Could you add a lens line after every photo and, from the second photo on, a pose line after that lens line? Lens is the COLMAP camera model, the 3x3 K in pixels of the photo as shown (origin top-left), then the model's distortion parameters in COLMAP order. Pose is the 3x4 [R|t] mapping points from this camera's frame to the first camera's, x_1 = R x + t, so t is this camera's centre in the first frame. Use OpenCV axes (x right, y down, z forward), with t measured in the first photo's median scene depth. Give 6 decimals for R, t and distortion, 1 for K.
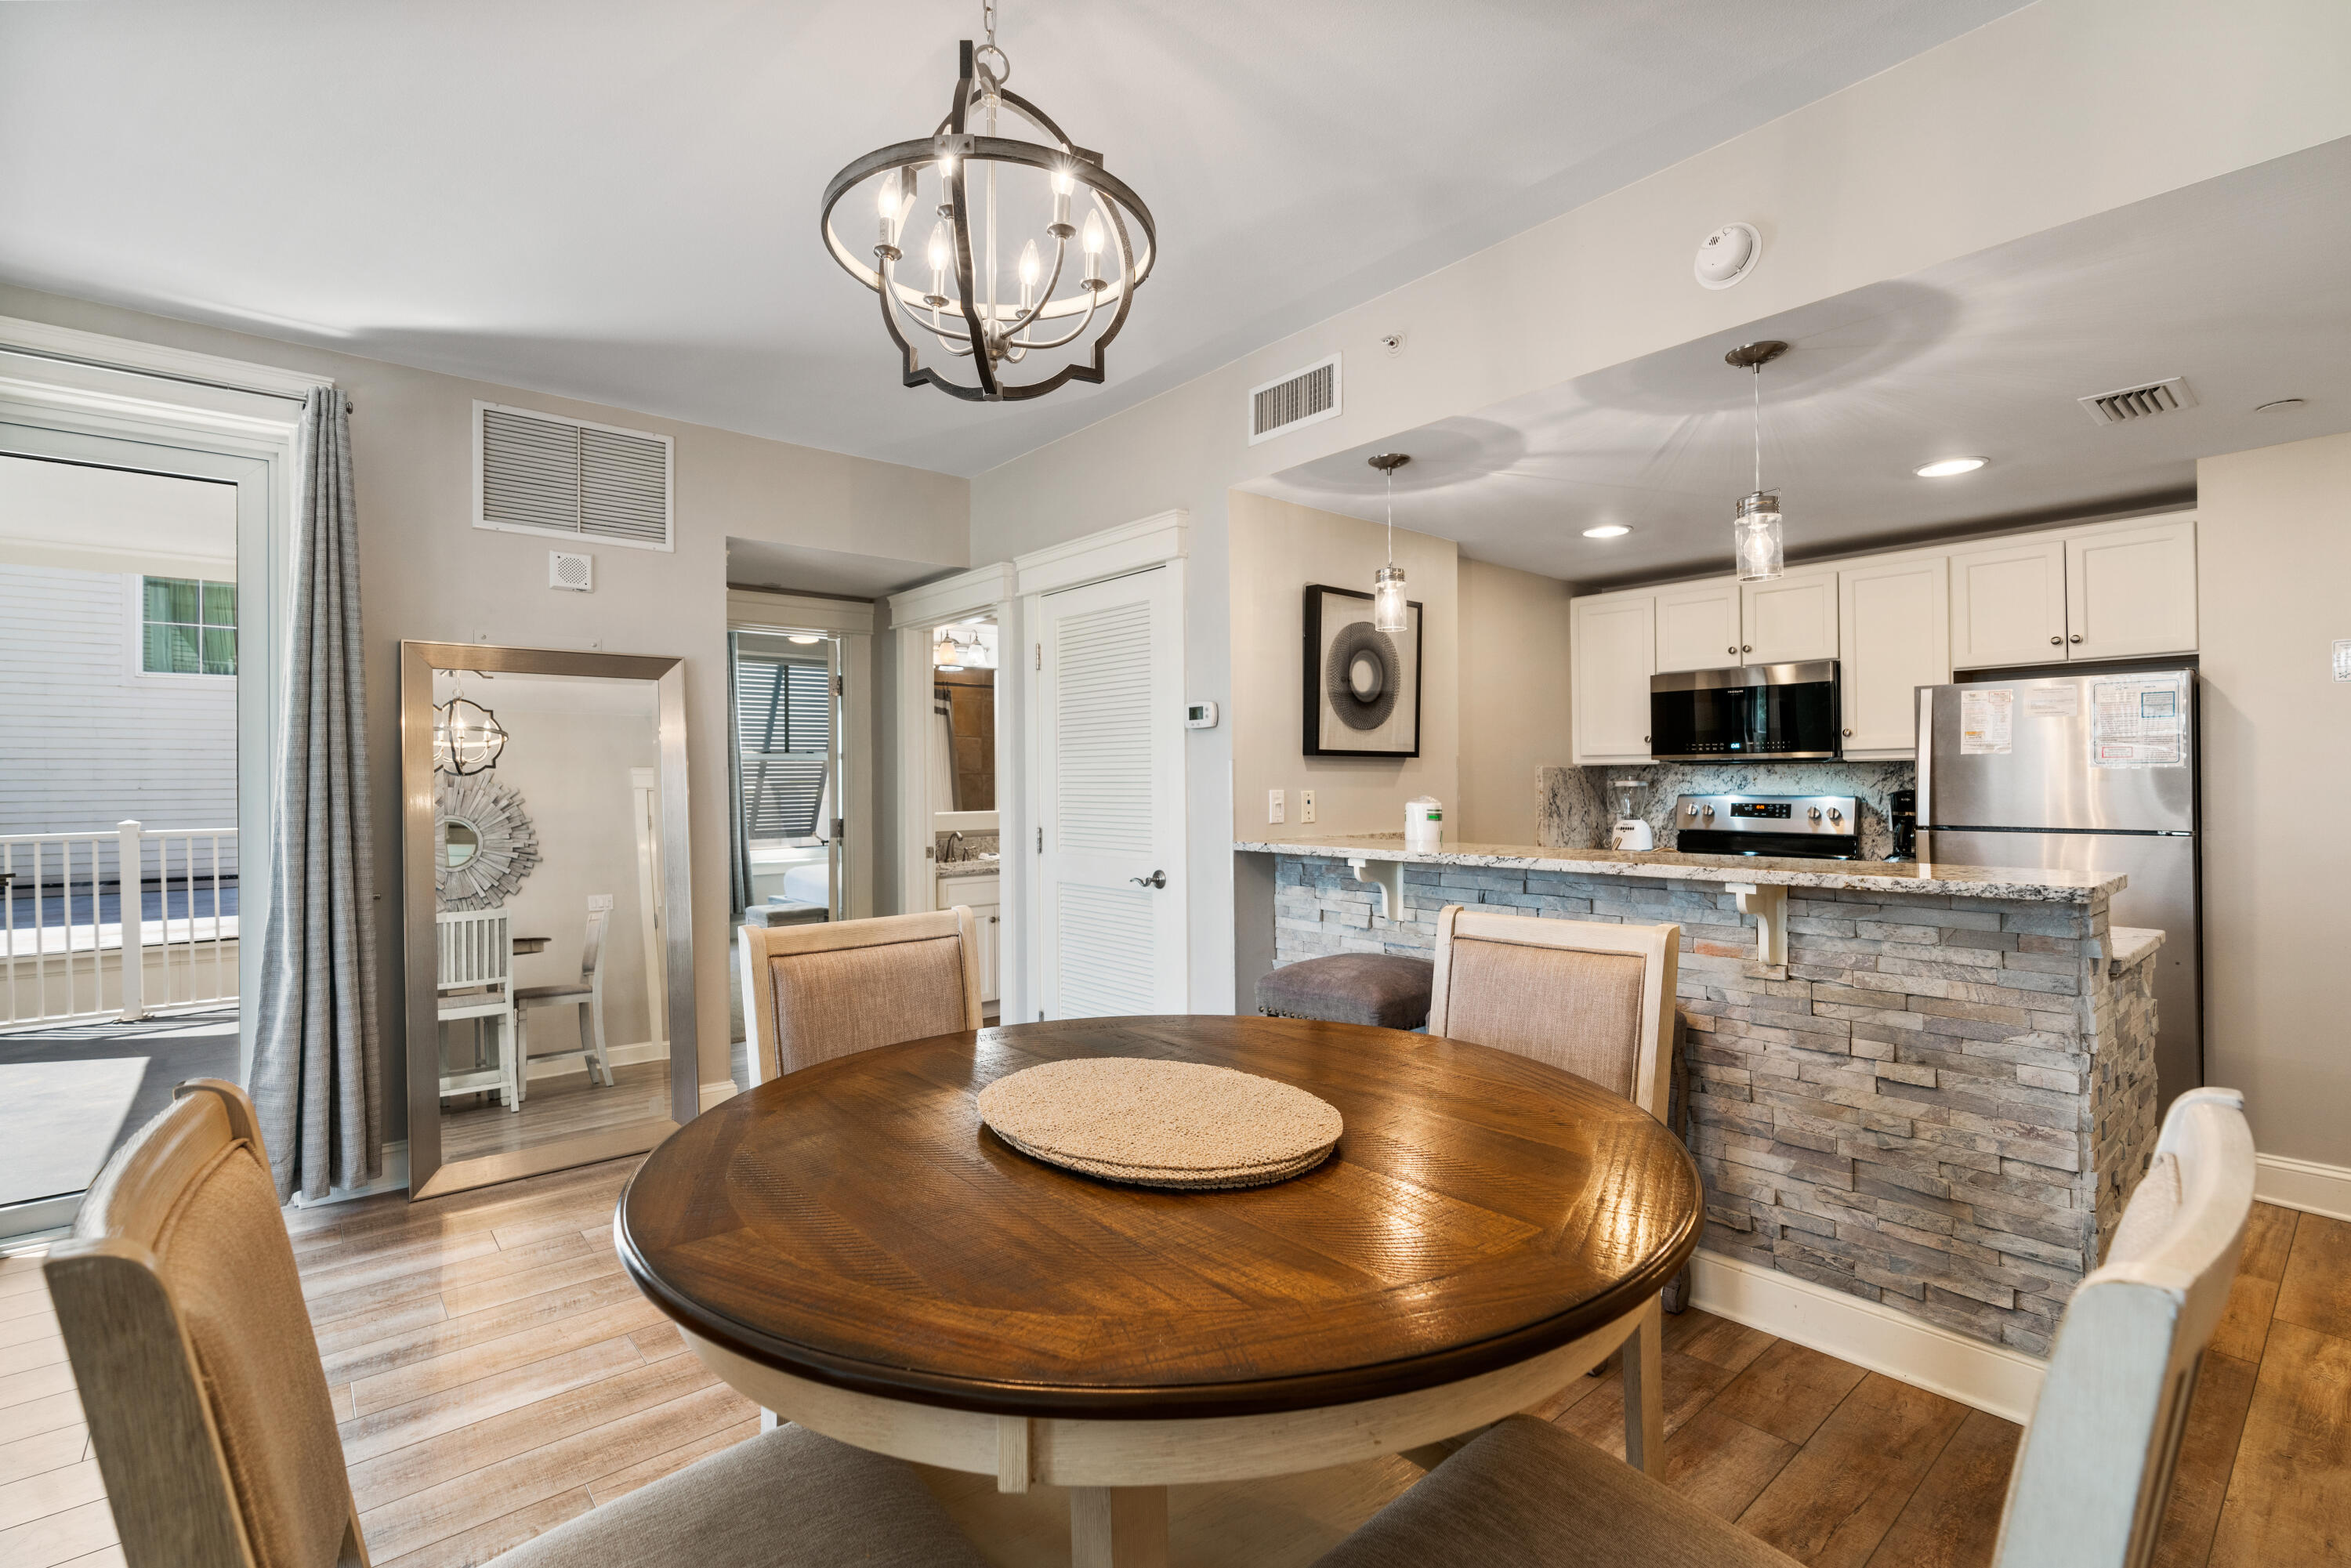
lens RADIAL K [[1054.5, 0, 1170.6], [0, 1054.5, 775.7], [0, 0, 1]] dist [-0.007606, 0.005980]
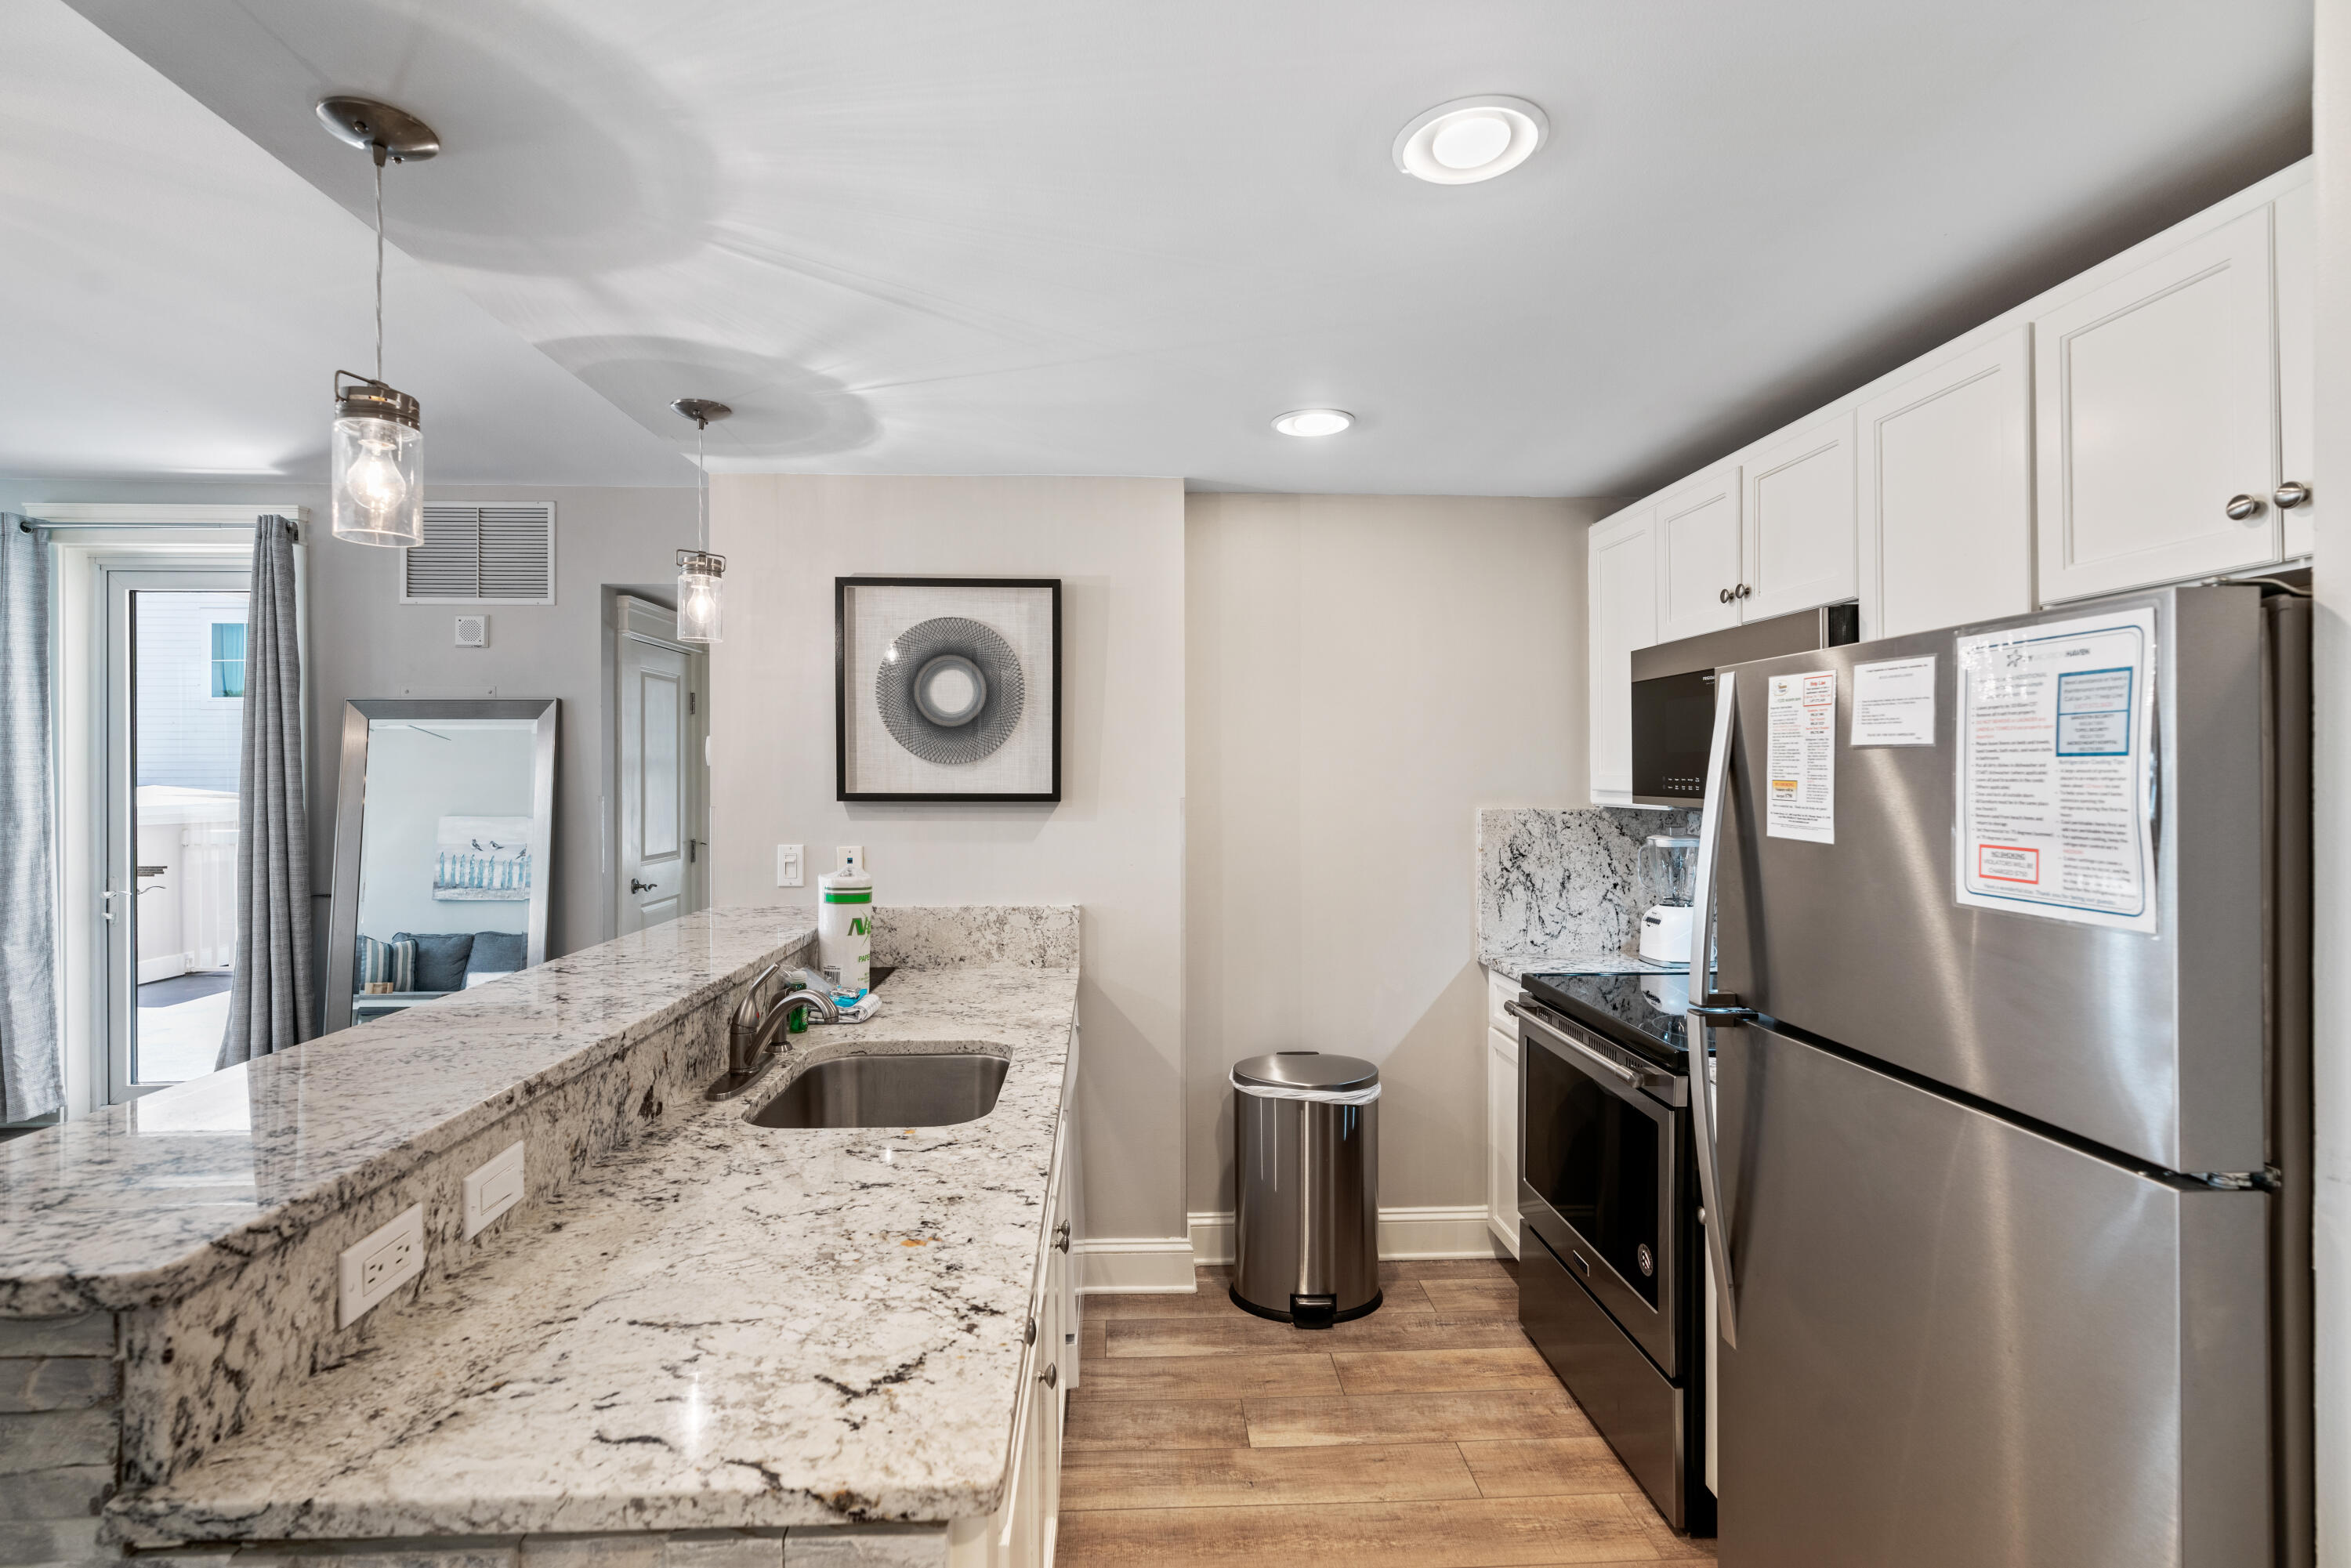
lens RADIAL K [[1078.4, 0, 1165.7], [0, 1078.4, 769.3], [0, 0, 1]] dist [-0.006504, 0.003671]
pose [[0.789021, 0.004613, -0.614349, 0.913822], [-0.002240, 0.999987, 0.004632, -0.052424], [0.614362, -0.002279, 0.789021, 0.601582]]
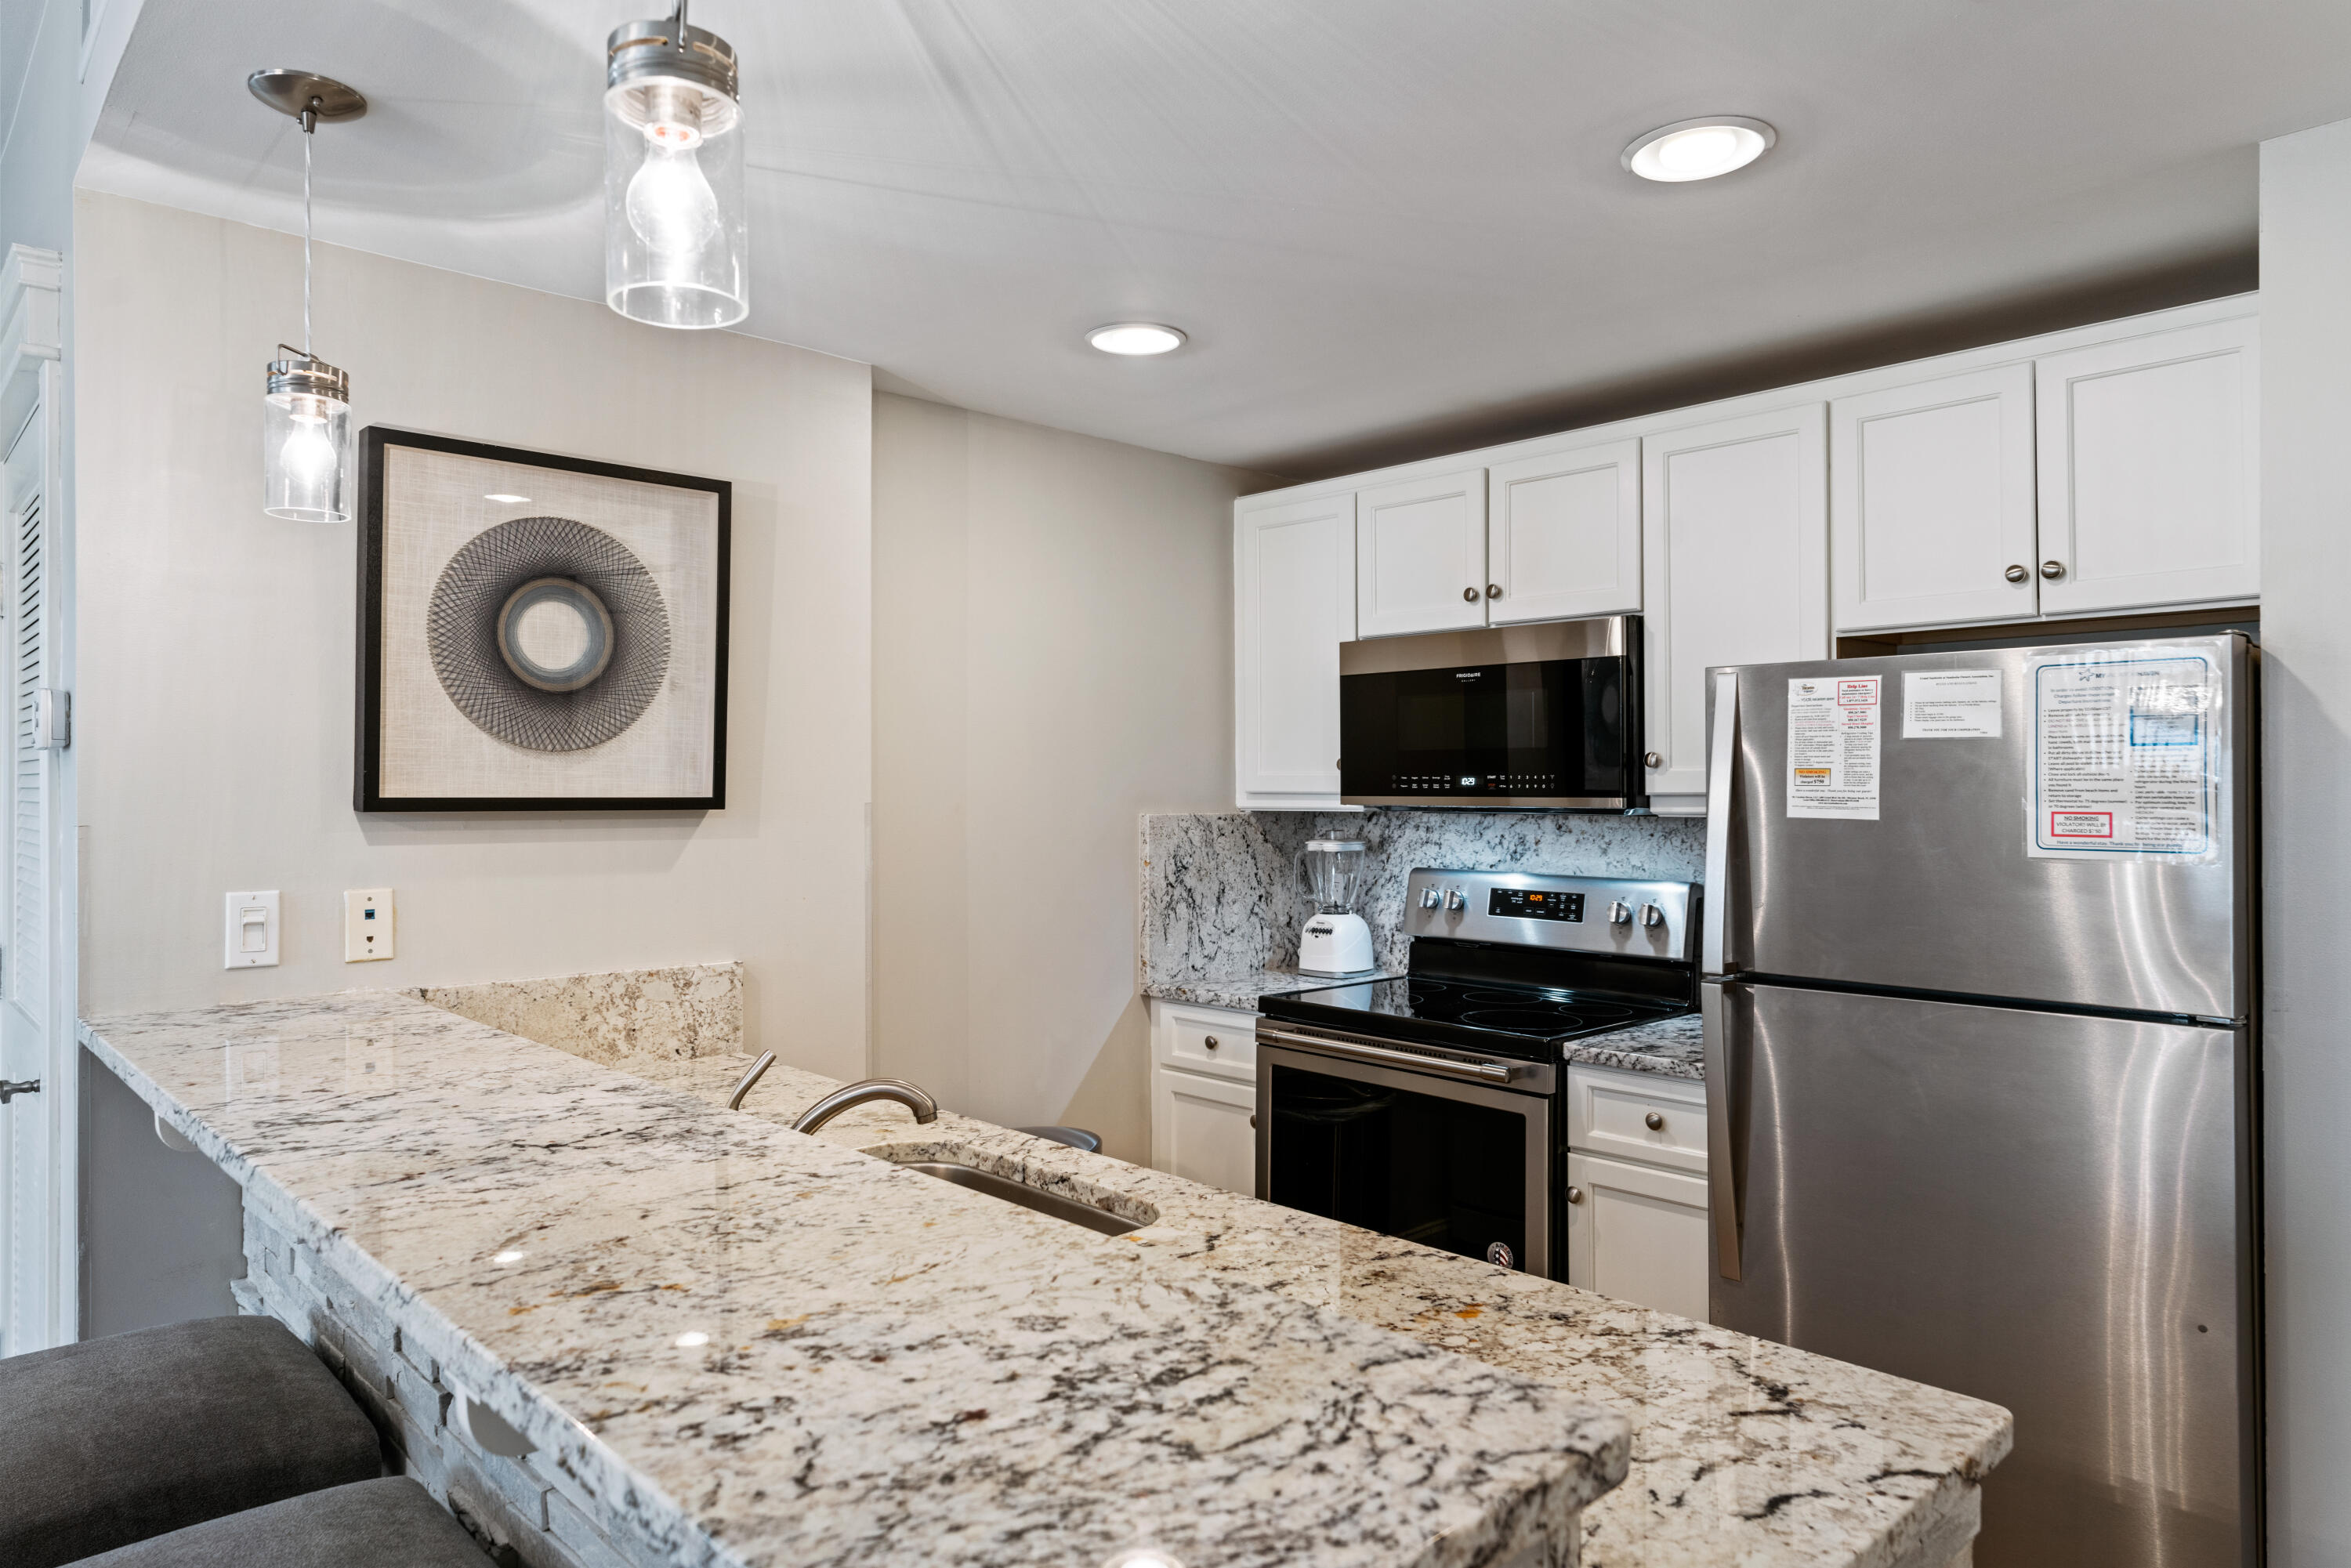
lens RADIAL K [[1452.2, 0, 1161.2], [0, 1452.2, 780.2], [0, 0, 1]] dist [-0.009272, 0.014295]
pose [[0.999211, 0.006240, 0.039220, 0.508444], [-0.006183, 0.999980, -0.001568, -0.037915], [-0.039229, 0.001324, 0.999229, 0.428862]]
